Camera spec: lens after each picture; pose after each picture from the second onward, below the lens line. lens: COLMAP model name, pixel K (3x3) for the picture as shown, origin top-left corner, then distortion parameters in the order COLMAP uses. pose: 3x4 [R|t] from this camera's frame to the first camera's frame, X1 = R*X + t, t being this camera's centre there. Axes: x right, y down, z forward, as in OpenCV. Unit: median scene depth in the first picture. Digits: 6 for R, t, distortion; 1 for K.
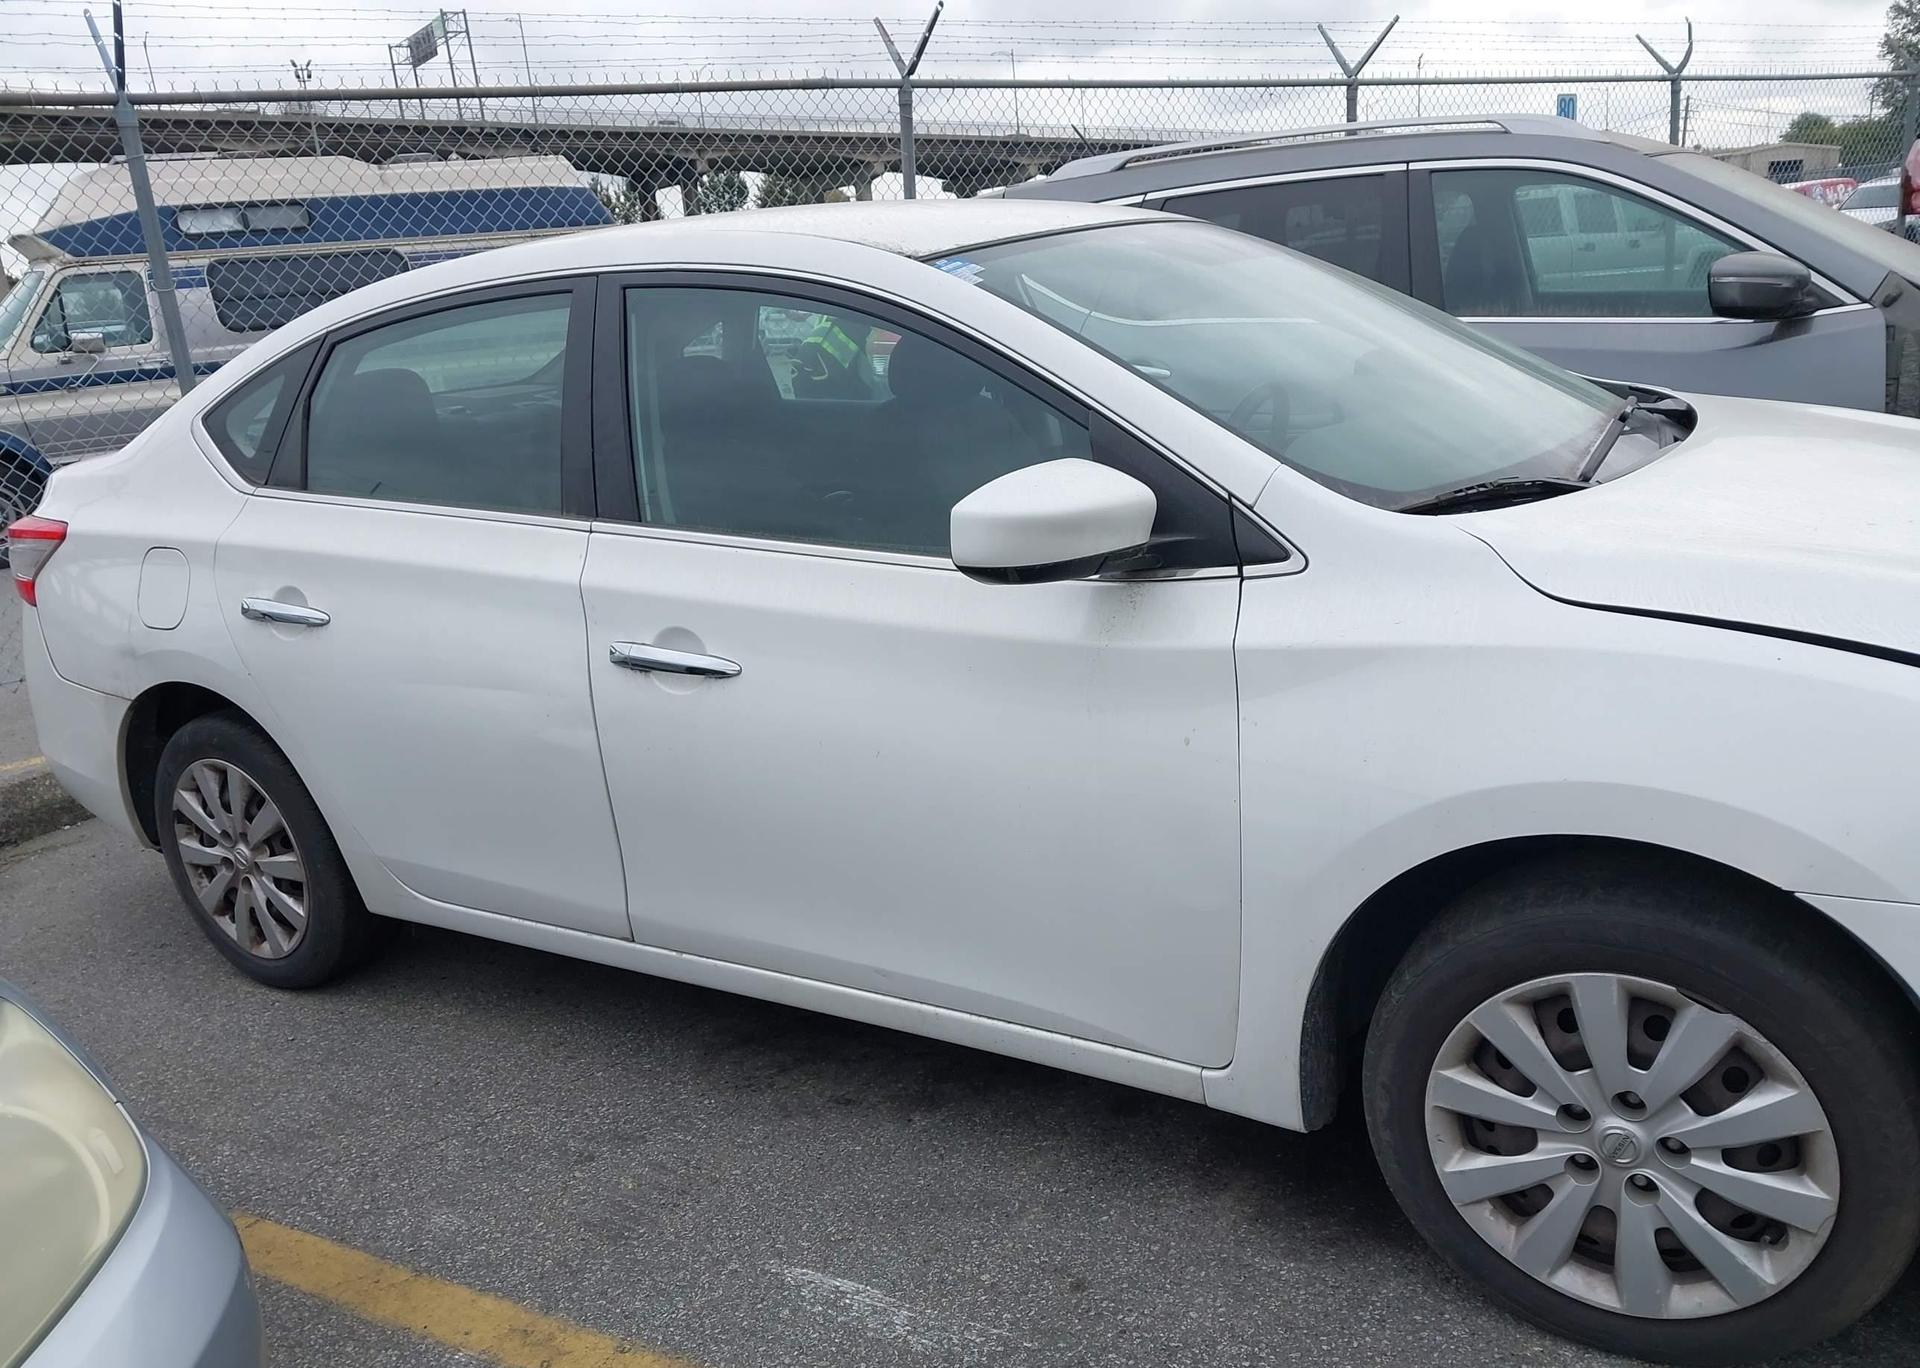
lens RADIAL K [[1507.6, 0, 973.6], [0, 1507.6, 738.7], [0, 0, 1]] dist [-0.001665, 0.008280]
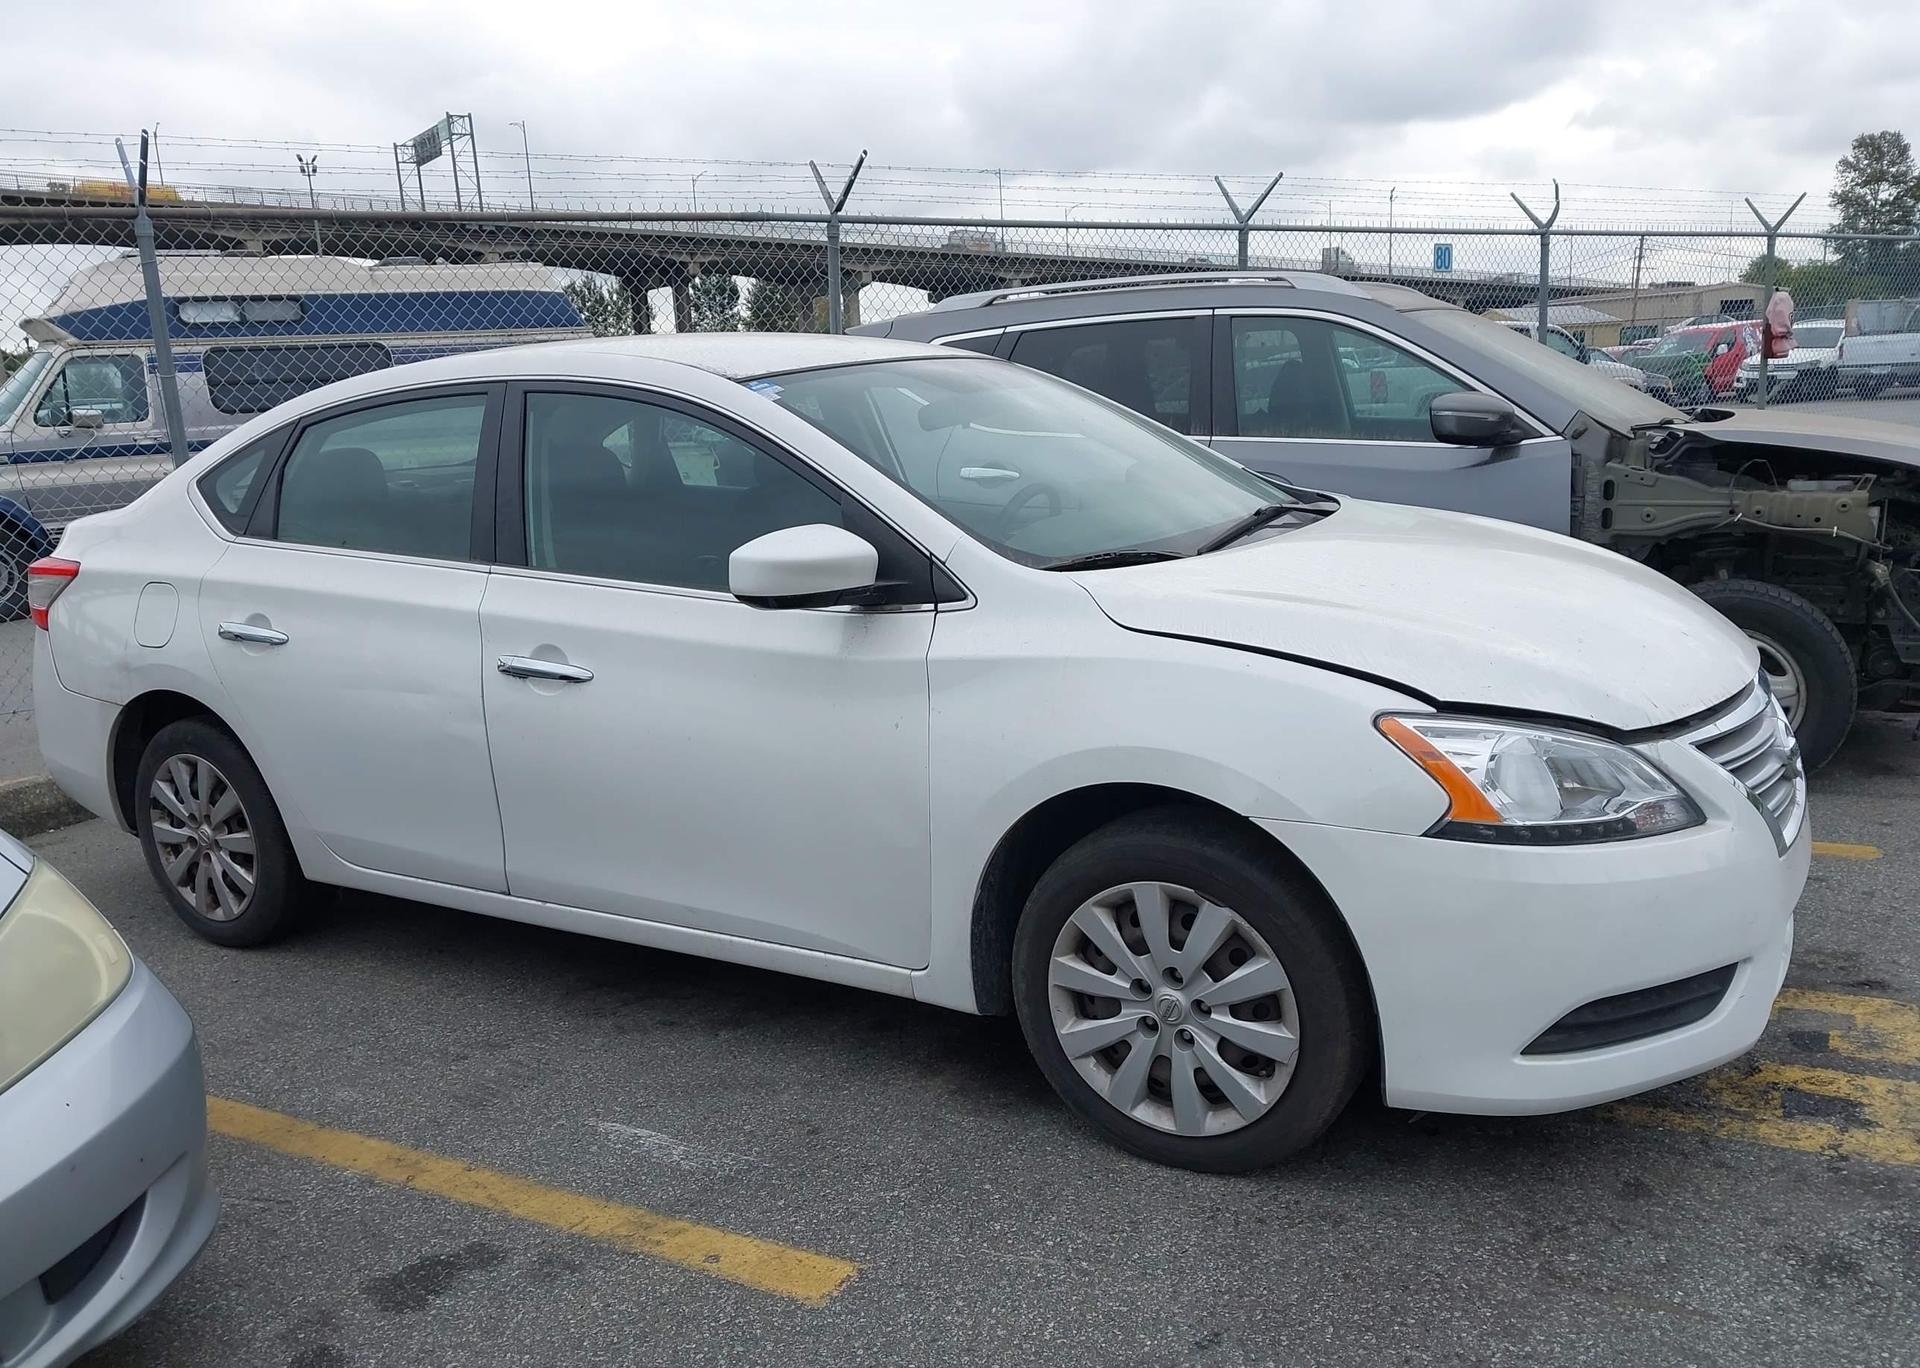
lens RADIAL K [[1497.5, 0, 971.3], [0, 1497.5, 716.3], [0, 0, 1]] dist [0.008731, -0.007609]
pose [[0.999416, 0.029199, 0.017724, 0.122247], [-0.027713, 0.996490, -0.078993, 0.065679], [-0.019968, 0.078456, 0.996718, -0.254788]]
